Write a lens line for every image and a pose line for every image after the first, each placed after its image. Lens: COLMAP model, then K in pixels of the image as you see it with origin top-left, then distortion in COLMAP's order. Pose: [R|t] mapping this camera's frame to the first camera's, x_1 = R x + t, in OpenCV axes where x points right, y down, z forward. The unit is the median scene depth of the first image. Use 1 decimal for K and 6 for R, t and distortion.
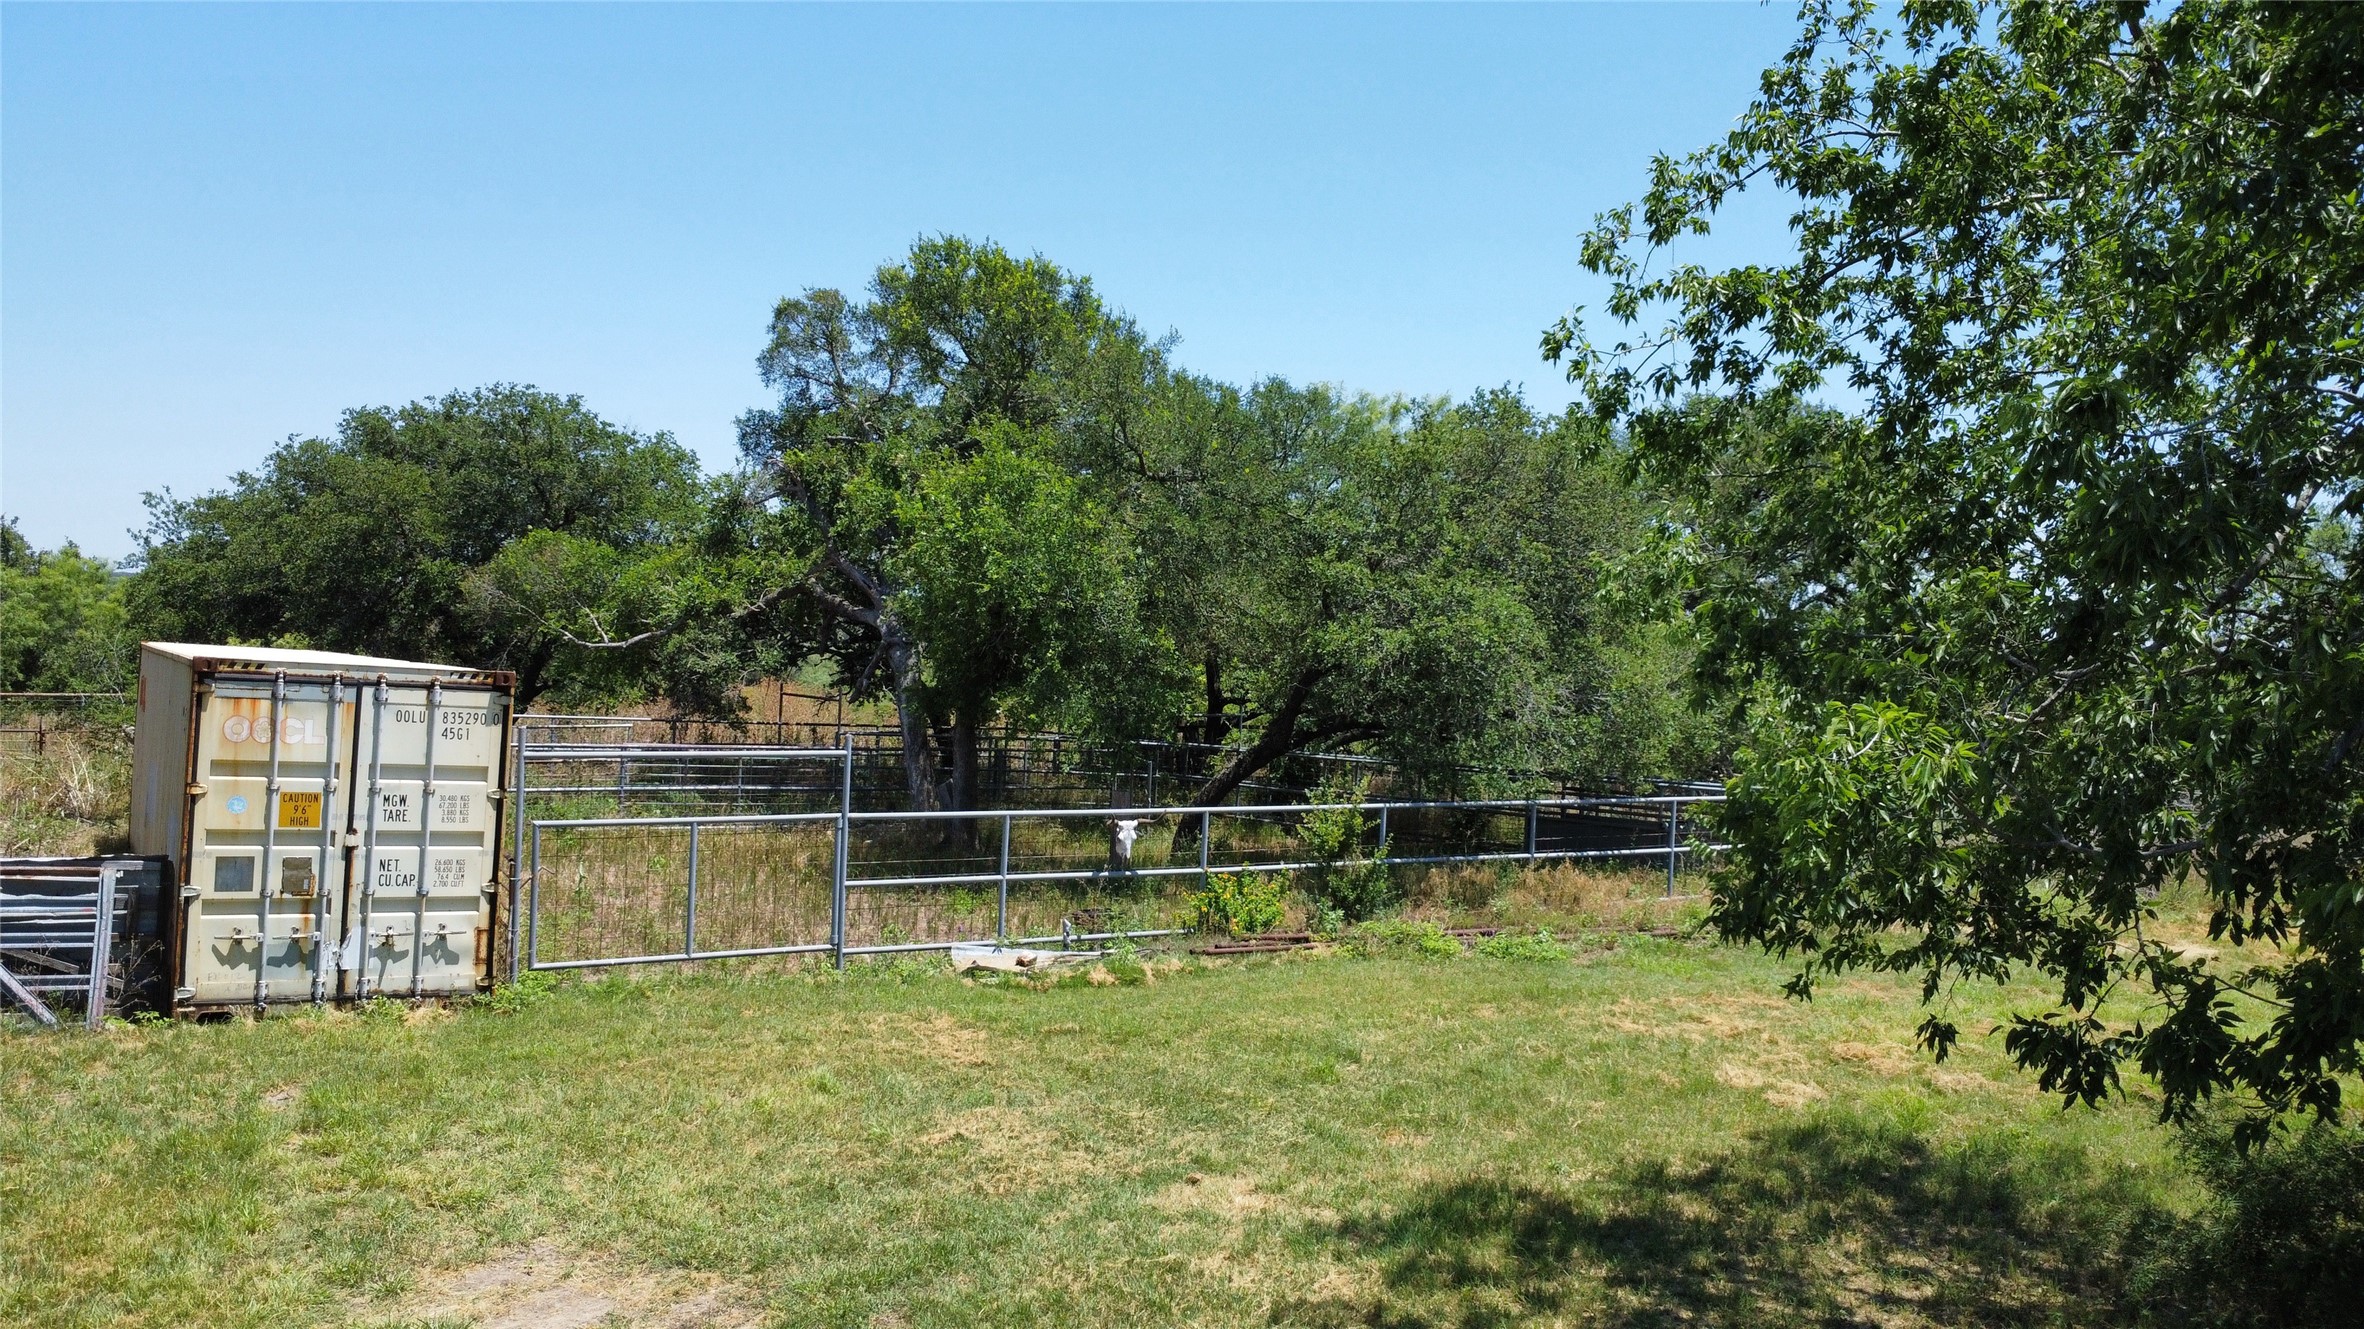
lens RADIAL K [[1732.9, 0, 1181.2], [0, 1732.9, 661.8], [0, 0, 1]] dist [-0.048235, 0.019766]
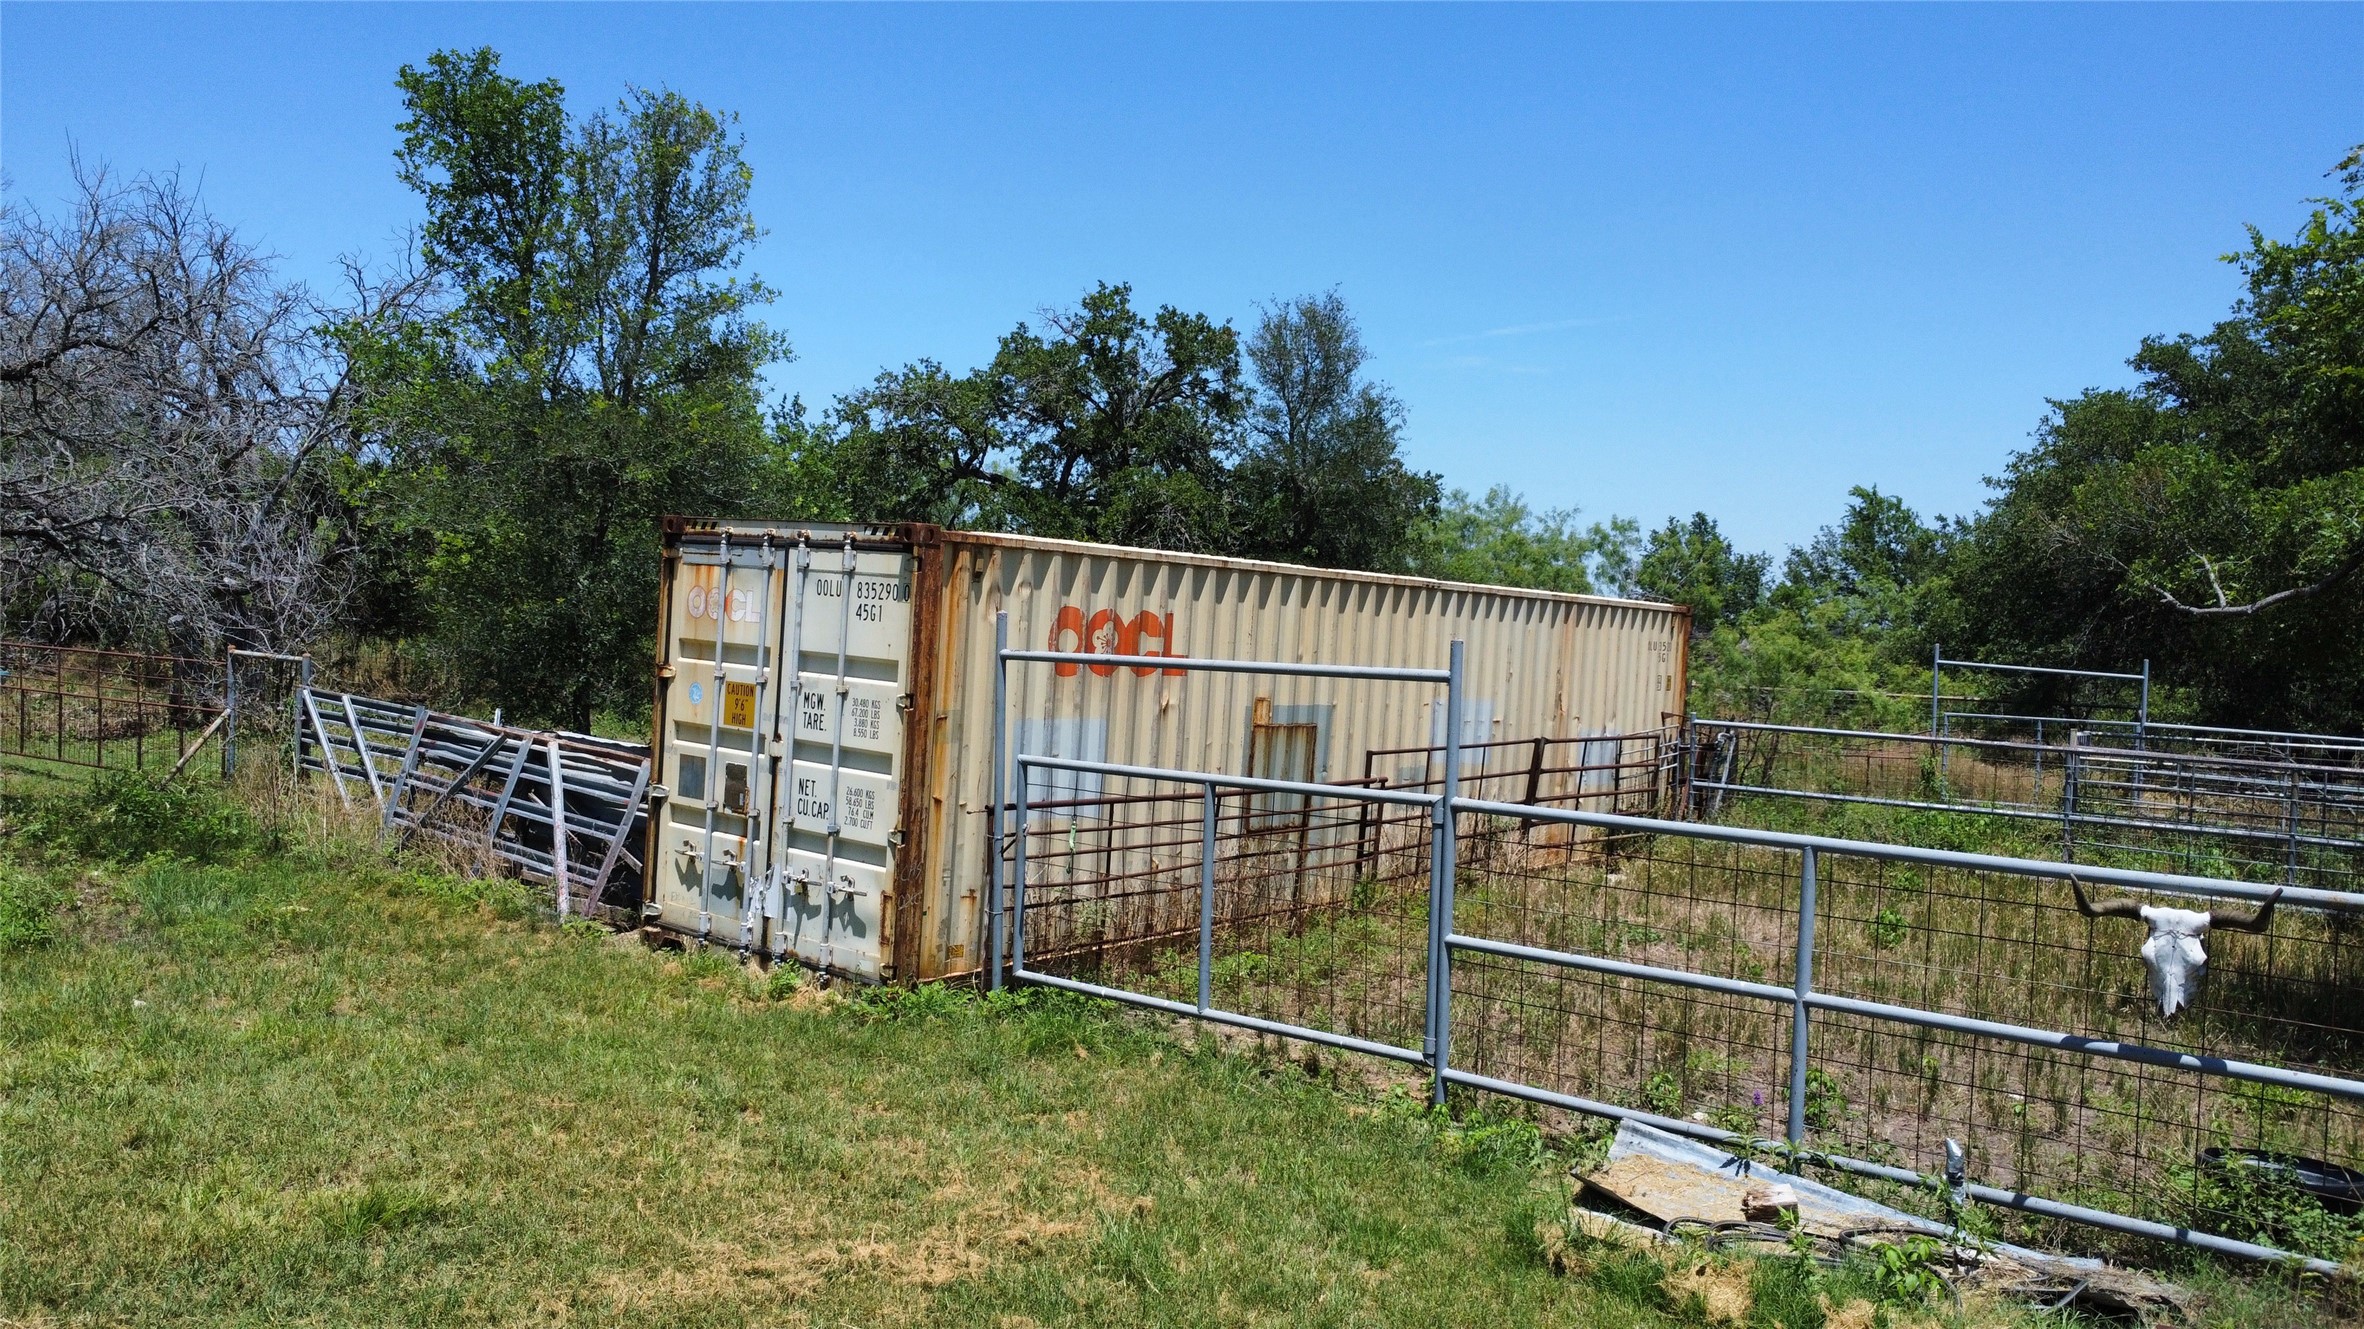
lens RADIAL K [[1732.9, 0, 1182.4], [0, 1732.9, 661.8], [0, 0, 1]] dist [-0.048235, 0.019766]
pose [[0.330529, -0.005229, -0.943781, 0.305143], [-0.032609, 0.999324, -0.016957, 0.072256], [0.943232, 0.036381, 0.330135, 0.913836]]
